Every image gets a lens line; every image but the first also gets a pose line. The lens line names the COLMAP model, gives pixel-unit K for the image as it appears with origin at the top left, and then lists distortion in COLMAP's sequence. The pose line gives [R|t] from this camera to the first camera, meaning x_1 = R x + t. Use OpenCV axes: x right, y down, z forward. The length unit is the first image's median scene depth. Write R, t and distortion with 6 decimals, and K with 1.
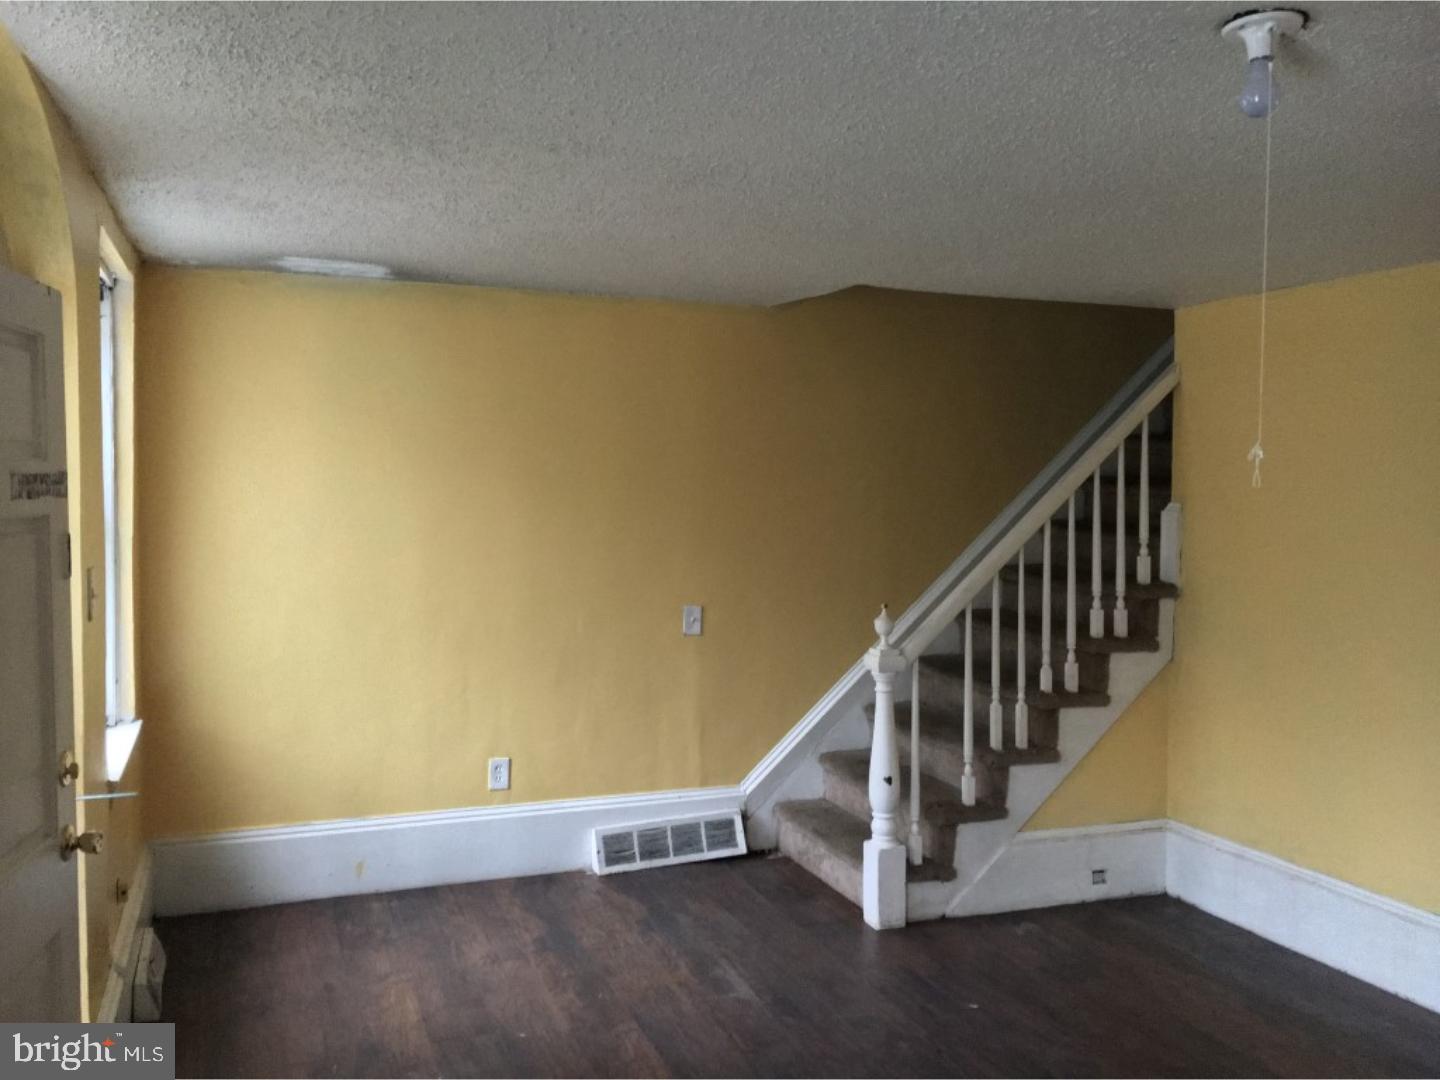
lens RADIAL K [[1205.8, 0, 719.3], [0, 1205.8, 542.2], [0, 0, 1]] dist [0.050633, -0.108775]
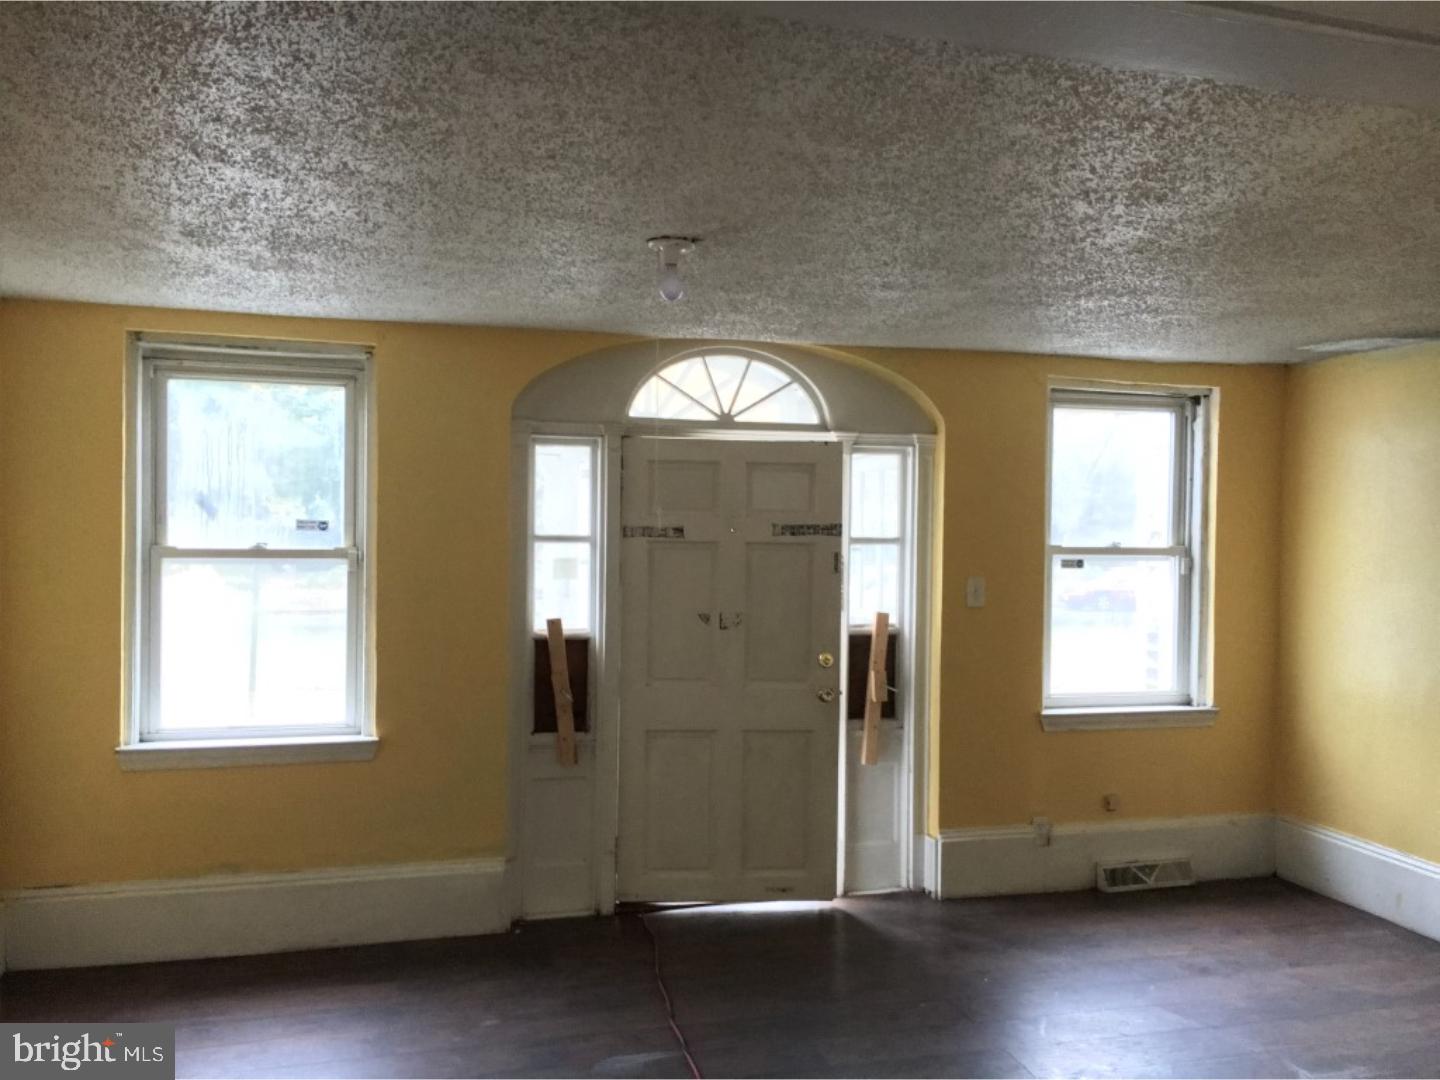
lens RADIAL K [[1205.8, 0, 719.3], [0, 1205.8, 542.2], [0, 0, 1]] dist [0.050633, -0.108775]
pose [[-0.116338, 0.005812, -0.993193, 0.852547], [-0.058181, 0.998226, 0.012657, -0.021507], [0.991504, 0.059258, -0.115793, 0.540710]]
